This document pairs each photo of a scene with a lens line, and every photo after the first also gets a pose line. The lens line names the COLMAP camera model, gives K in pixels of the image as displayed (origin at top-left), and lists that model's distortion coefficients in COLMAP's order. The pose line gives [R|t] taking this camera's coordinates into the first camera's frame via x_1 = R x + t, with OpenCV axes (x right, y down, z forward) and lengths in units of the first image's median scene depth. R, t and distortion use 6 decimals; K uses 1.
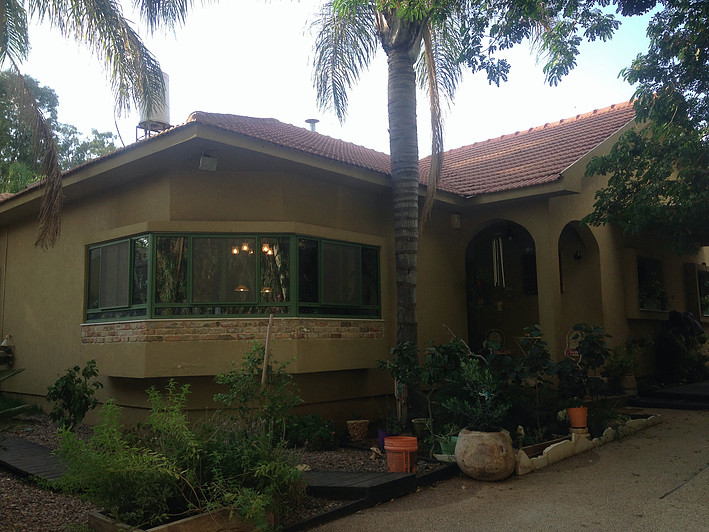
lens RADIAL K [[639.8, 0, 353.7], [0, 639.8, 264.5], [0, 0, 1]] dist [0.168484, -0.213682]
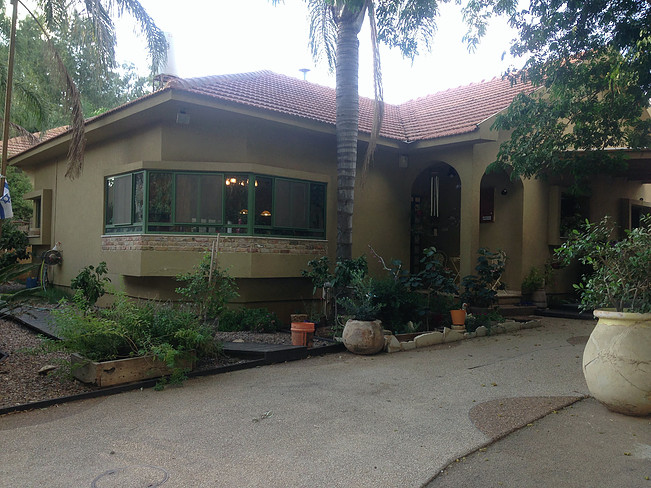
lens RADIAL K [[587.5, 0, 328.8], [0, 587.5, 243.3], [0, 0, 1]] dist [0.168484, -0.213682]
pose [[0.994618, 0.030774, -0.098930, 0.176974], [-0.021578, 0.995459, 0.092717, -0.018681], [0.101334, -0.090084, 0.990766, -0.180451]]
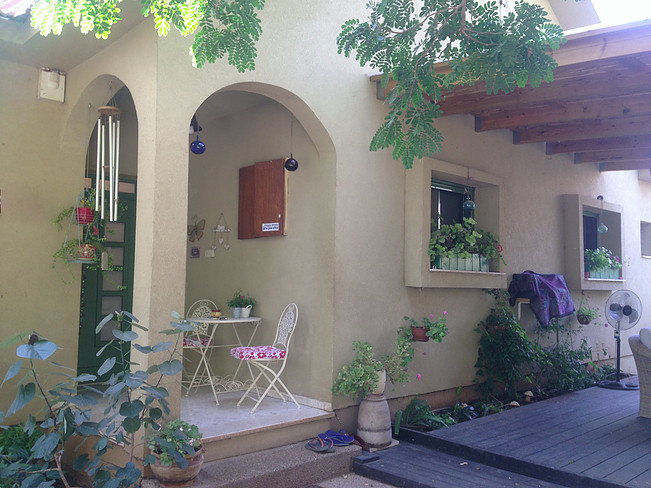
lens RADIAL K [[587.5, 0, 323.4], [0, 587.5, 242.9], [0, 0, 1]] dist [0.168484, -0.213682]
pose [[0.998719, 0.020286, -0.046348, 0.517452], [-0.017863, 0.998481, 0.052124, 0.031455], [0.047335, -0.051229, 0.997565, 0.708055]]
